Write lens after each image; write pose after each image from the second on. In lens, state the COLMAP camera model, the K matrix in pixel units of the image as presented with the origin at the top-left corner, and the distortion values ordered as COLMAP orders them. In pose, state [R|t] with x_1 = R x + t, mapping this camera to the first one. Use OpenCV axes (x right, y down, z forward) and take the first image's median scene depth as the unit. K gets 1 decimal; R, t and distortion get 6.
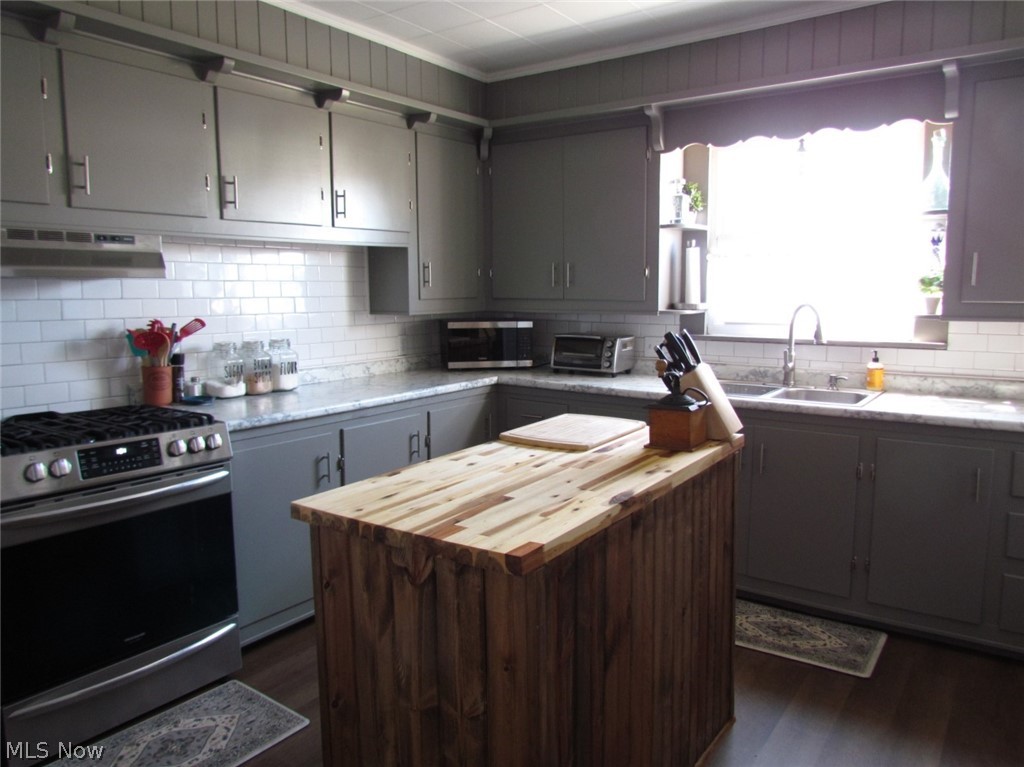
lens RADIAL K [[737.3, 0, 512.1], [0, 737.3, 379.1], [0, 0, 1]] dist [-0.018293, 0.011504]
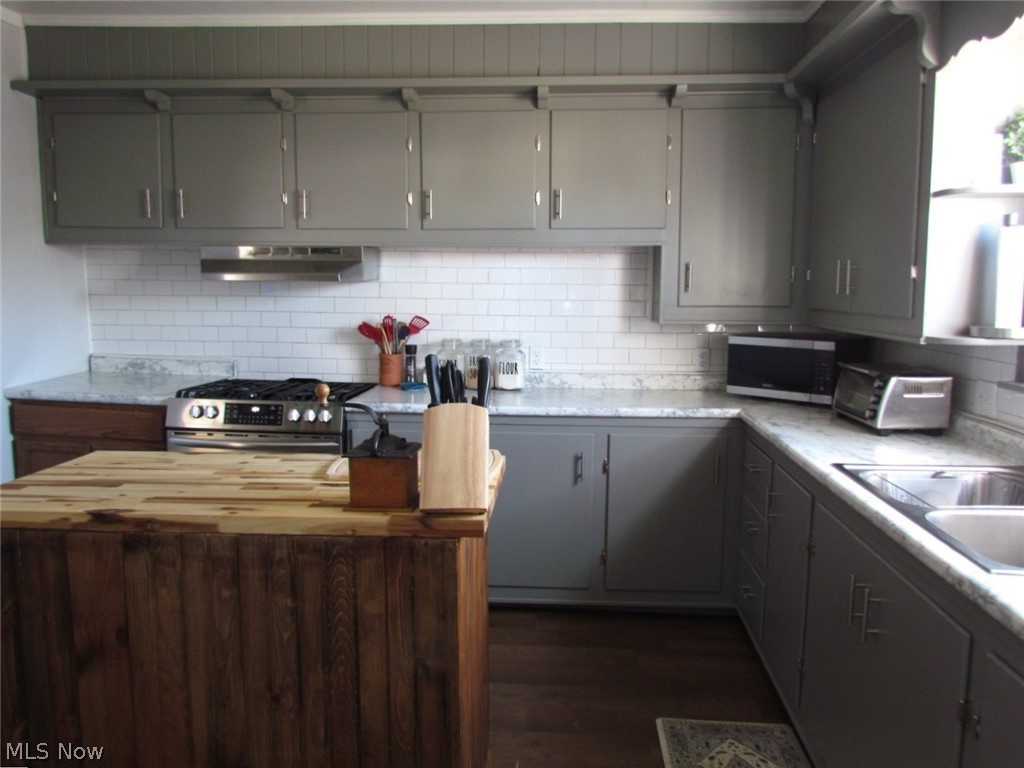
lens RADIAL K [[747.7, 0, 514.7], [0, 747.7, 382.3], [0, 0, 1]] dist [-0.033949, 0.005243]
pose [[0.534082, 0.111706, -0.838021, 0.582986], [-0.113980, 0.991697, 0.059550, -0.058989], [0.837714, 0.063713, 0.542379, 0.439516]]
